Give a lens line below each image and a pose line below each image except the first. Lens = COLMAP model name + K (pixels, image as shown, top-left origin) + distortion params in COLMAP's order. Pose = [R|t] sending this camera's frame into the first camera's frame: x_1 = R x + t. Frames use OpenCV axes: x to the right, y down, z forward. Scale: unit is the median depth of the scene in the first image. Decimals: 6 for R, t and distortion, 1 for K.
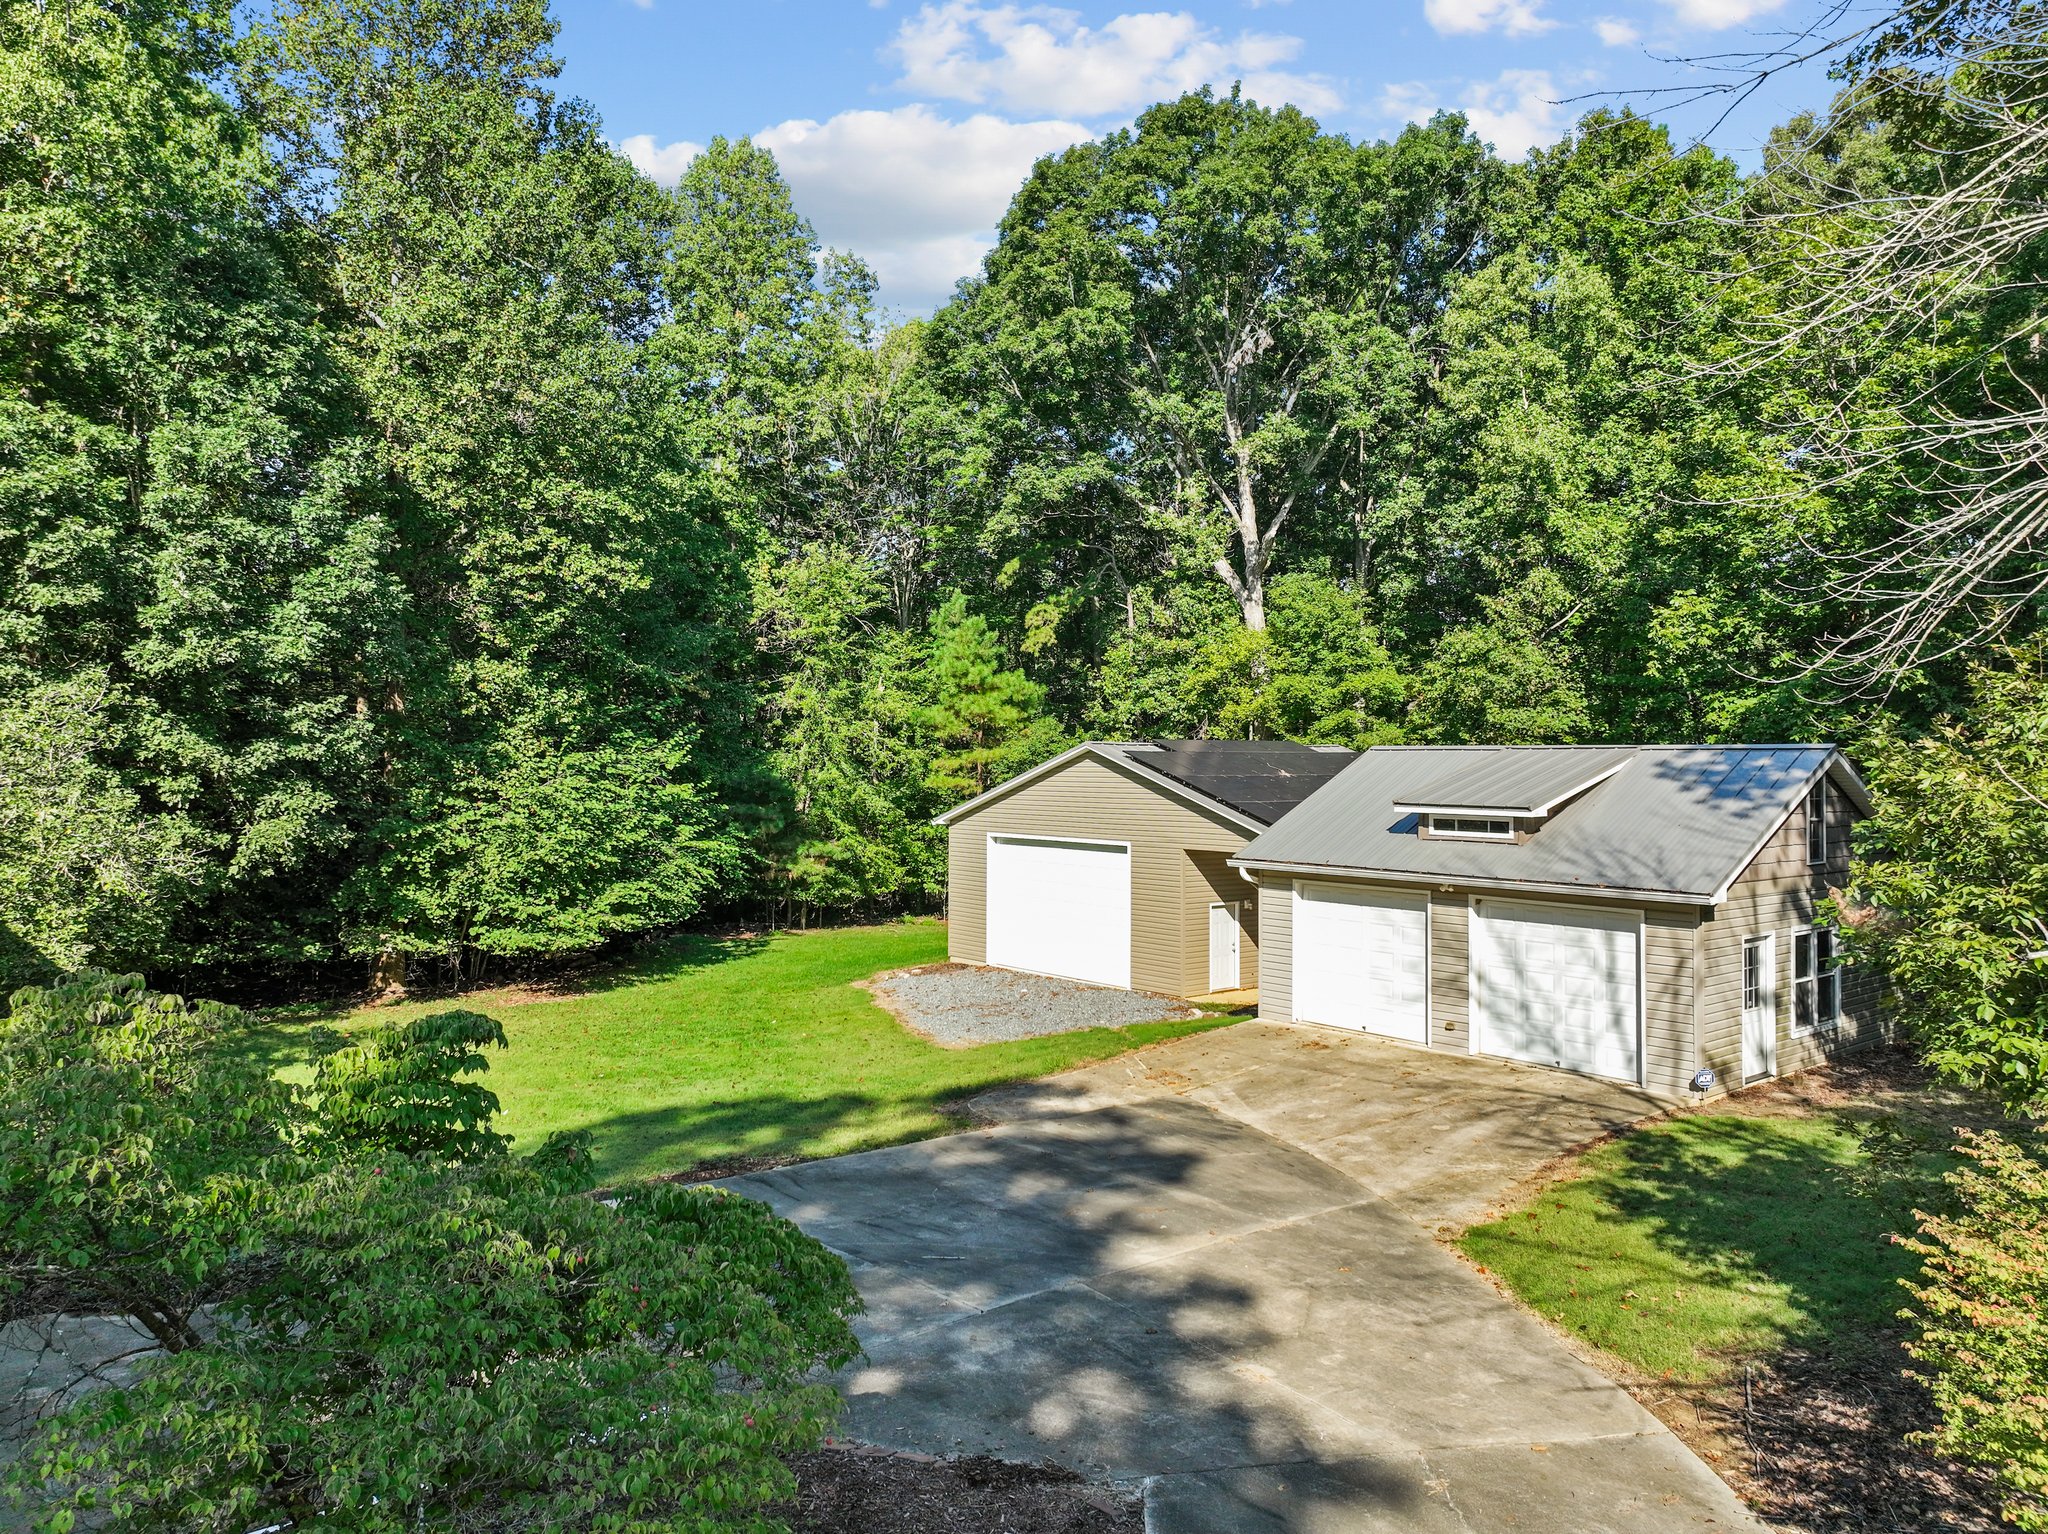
lens RADIAL K [[1456.7, 0, 1028.5], [0, 1456.7, 765.8], [0, 0, 1]] dist [-0.011702, 0.023498]
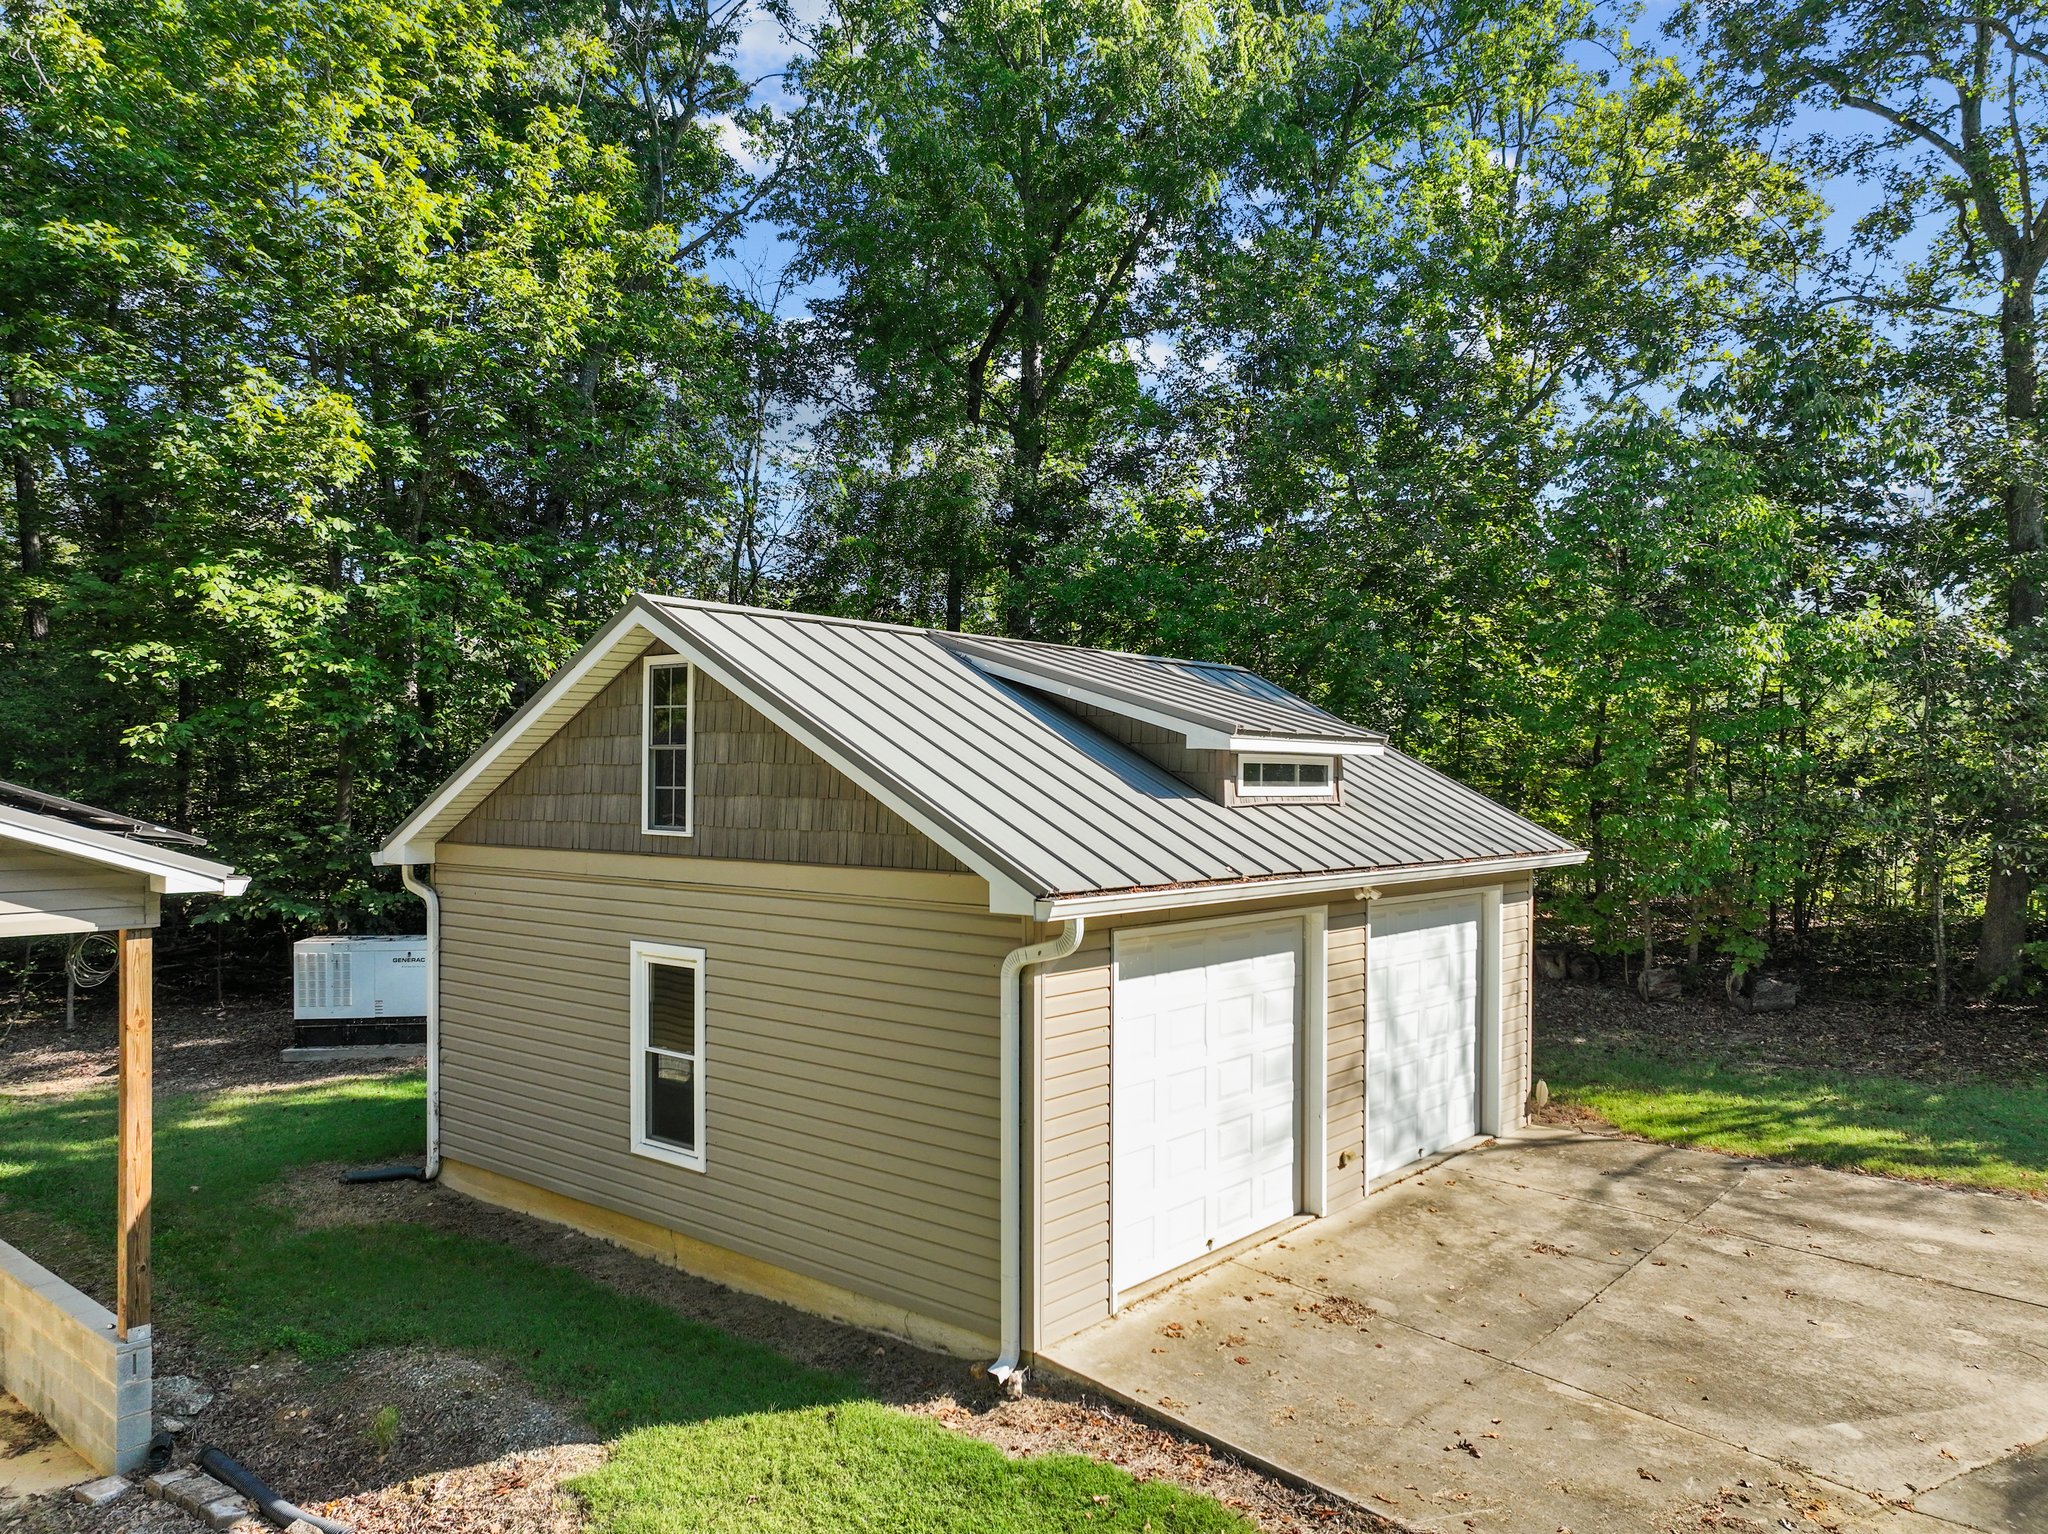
lens RADIAL K [[1456.7, 0, 1023.1], [0, 1456.7, 780.0], [0, 0, 1]] dist [-0.011702, 0.023498]
pose [[-0.182933, -0.005394, 0.983111, -0.088017], [-0.004022, 0.999981, 0.004738, 0.018410], [-0.983117, -0.003088, -0.182951, 0.534184]]
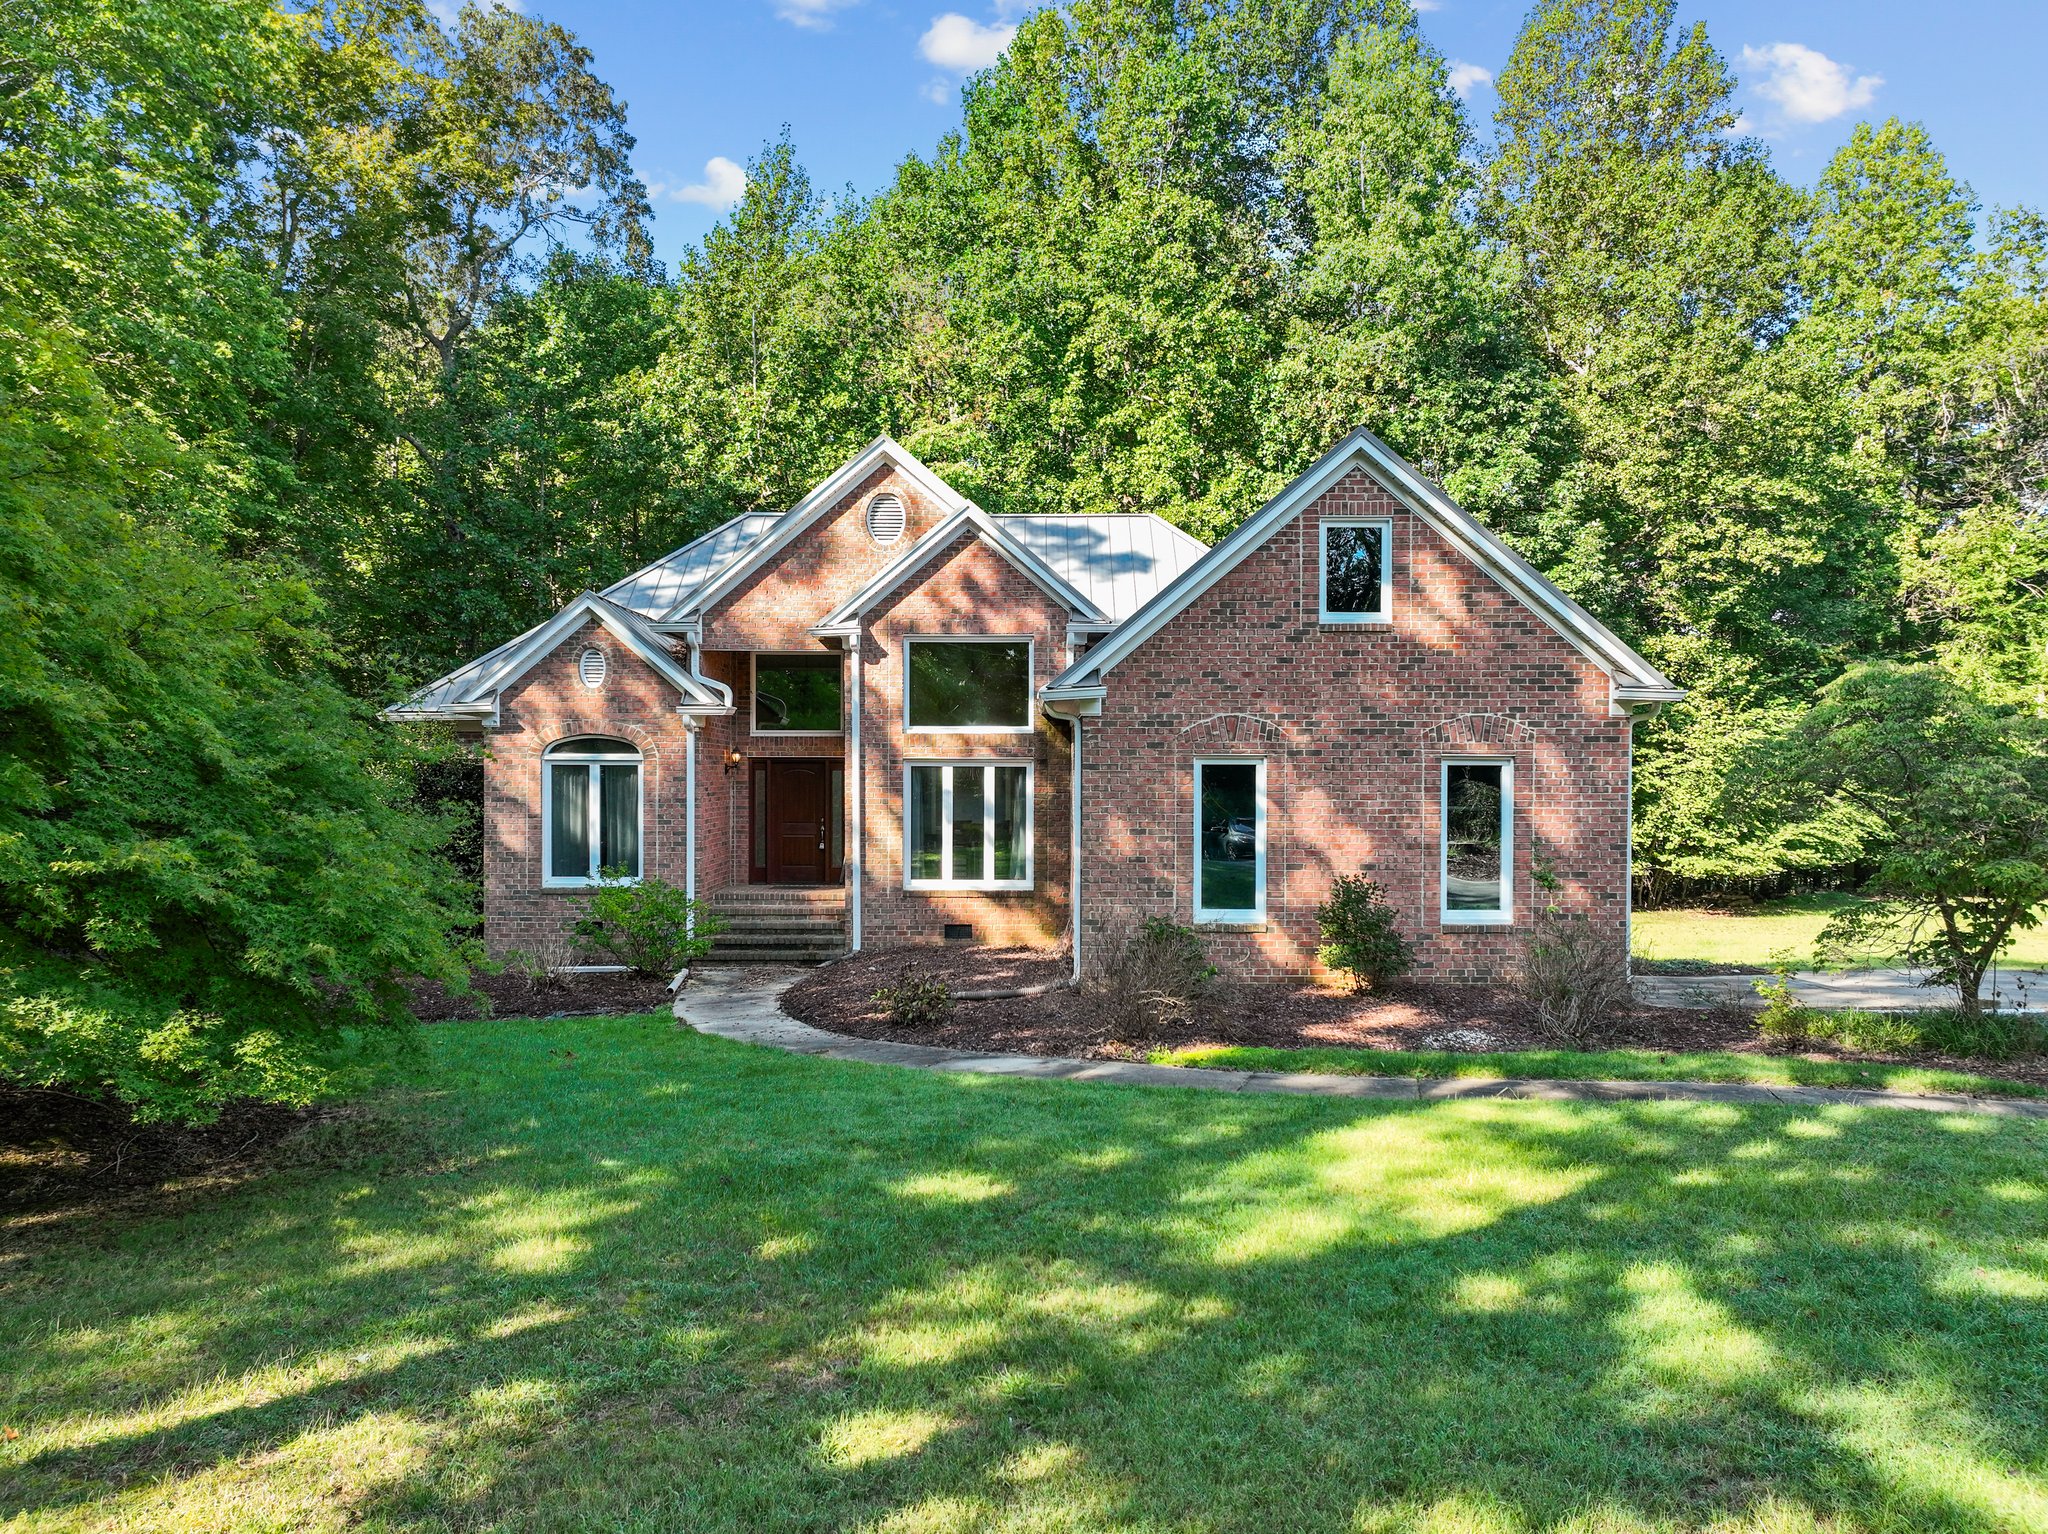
lens RADIAL K [[1456.7, 0, 1005.9], [0, 1456.7, 795.6], [0, 0, 1]] dist [-0.011702, 0.023498]
pose [[0.769031, 0.004140, -0.639199, -0.020168], [0.000617, 0.999974, 0.007219, 0.037050], [0.639212, -0.005946, 0.769008, -0.197295]]
